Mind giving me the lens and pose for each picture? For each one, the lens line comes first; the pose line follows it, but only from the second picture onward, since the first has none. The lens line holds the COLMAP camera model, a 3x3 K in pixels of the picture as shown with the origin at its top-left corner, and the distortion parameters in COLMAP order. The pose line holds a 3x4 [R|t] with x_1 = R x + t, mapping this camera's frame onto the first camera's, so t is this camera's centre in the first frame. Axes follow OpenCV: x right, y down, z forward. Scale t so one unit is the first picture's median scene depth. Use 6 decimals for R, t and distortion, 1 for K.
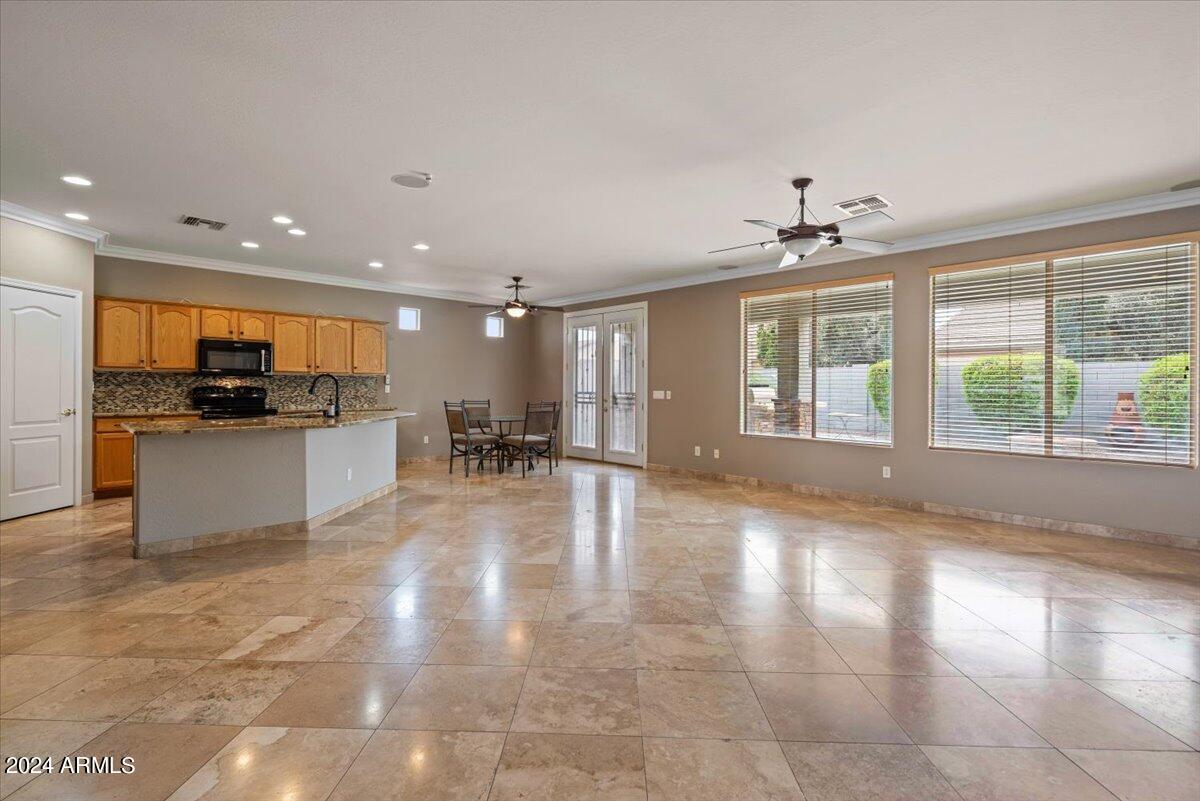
lens RADIAL K [[553.9, 0, 603.7], [0, 553.9, 387.0], [0, 0, 1]] dist [-0.006434, 0.003927]
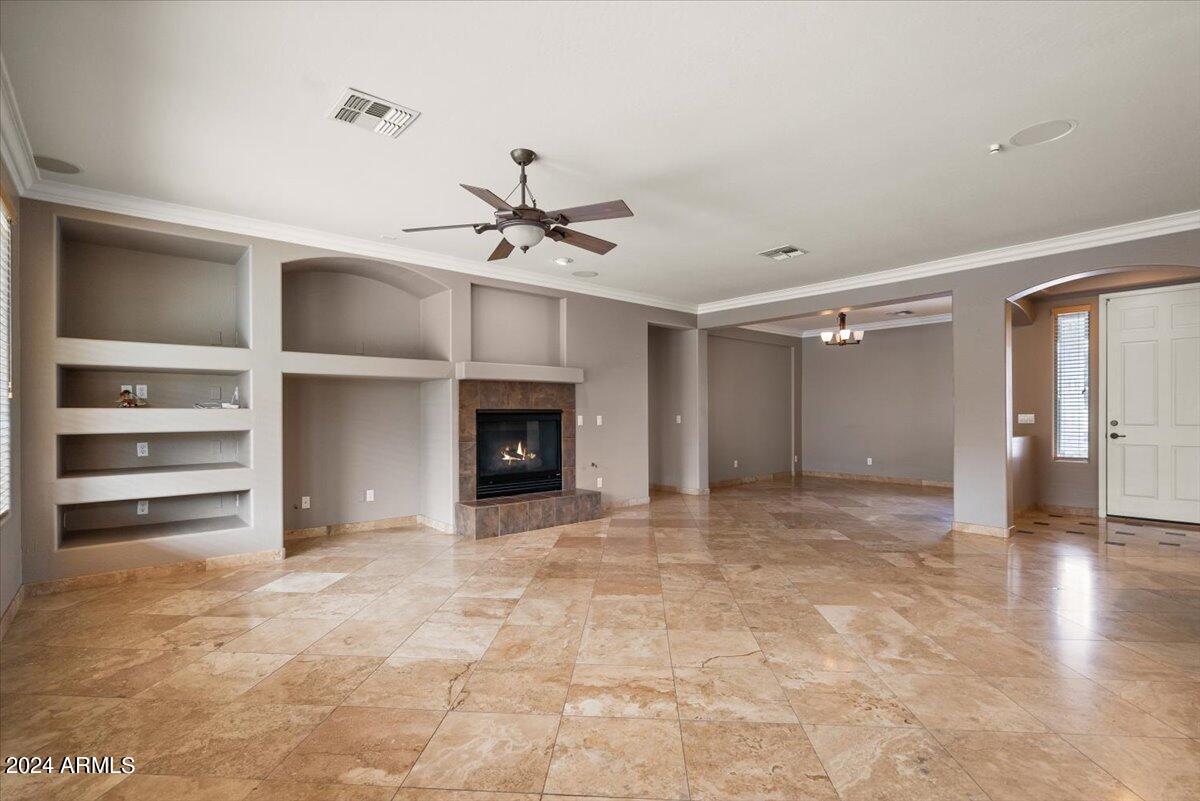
lens RADIAL K [[553.9, 0, 606.0], [0, 553.9, 425.5], [0, 0, 1]] dist [-0.006434, 0.003927]
pose [[-0.998452, -0.003079, 0.055529, 0.119184], [-0.002139, 0.999854, 0.016981, 0.005711], [-0.055573, 0.016836, -0.998313, 1.113140]]
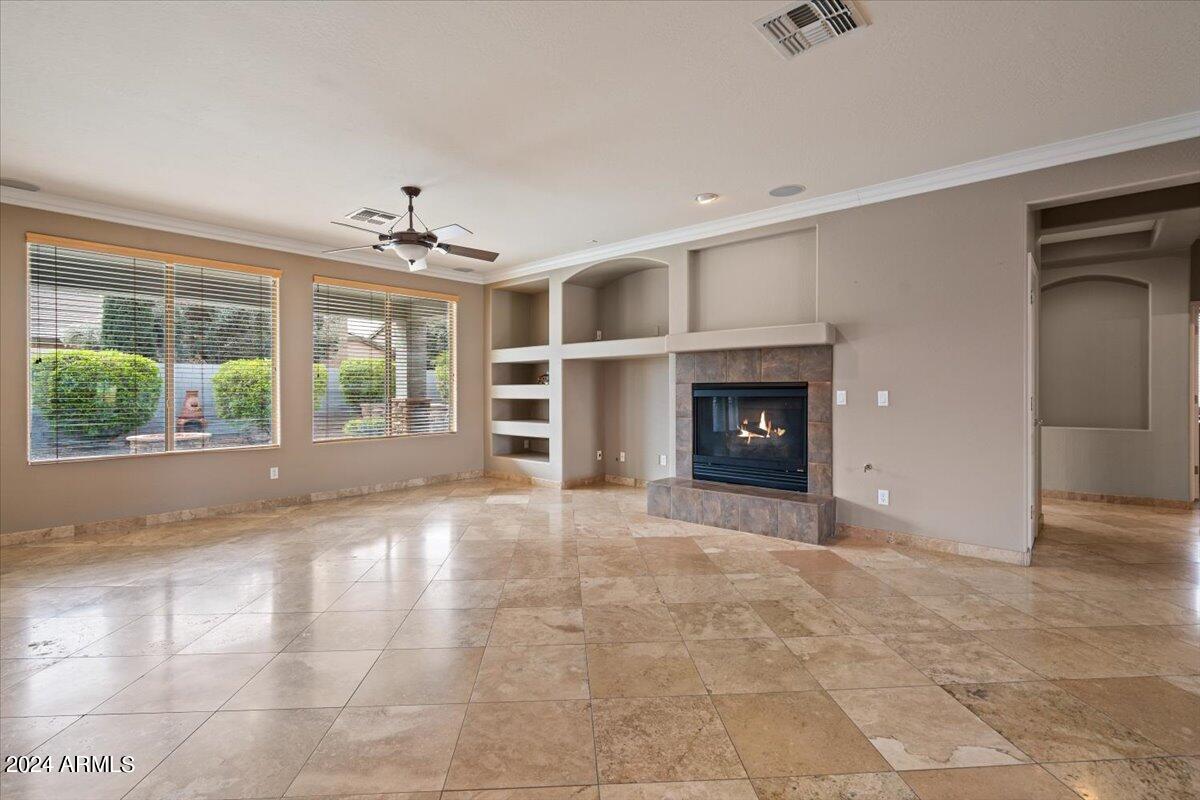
lens RADIAL K [[553.9, 0, 585.2], [0, 553.9, 397.9], [0, 0, 1]] dist [-0.006434, 0.003927]
pose [[-0.069904, -0.022189, 0.997307, -0.441258], [-0.001251, 0.999754, 0.022156, -0.000700], [-0.997553, 0.000301, -0.069914, 0.464533]]
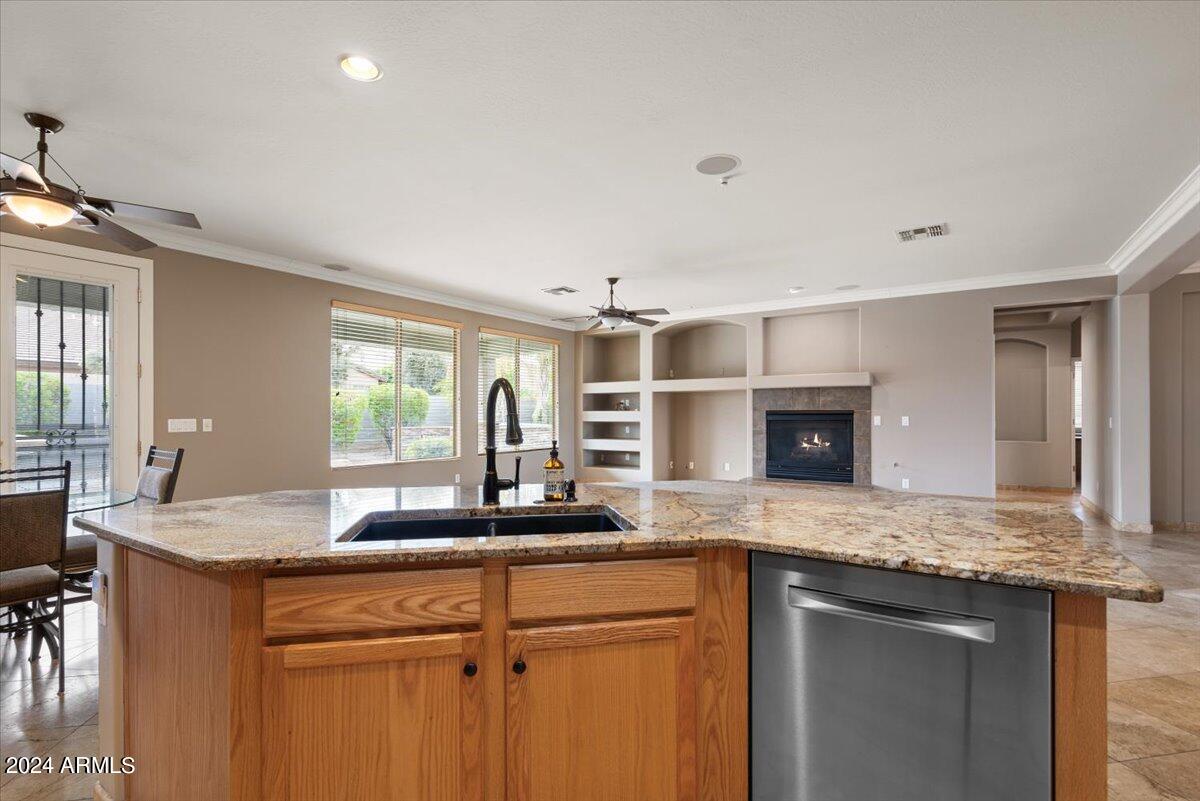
lens RADIAL K [[553.9, 0, 591.1], [0, 553.9, 415.4], [0, 0, 1]] dist [-0.006434, 0.003927]
pose [[-0.203346, -0.011406, 0.979041, -0.707336], [-0.003657, 0.999934, 0.010890, -0.005717], [-0.979100, -0.001366, -0.203374, 0.853624]]
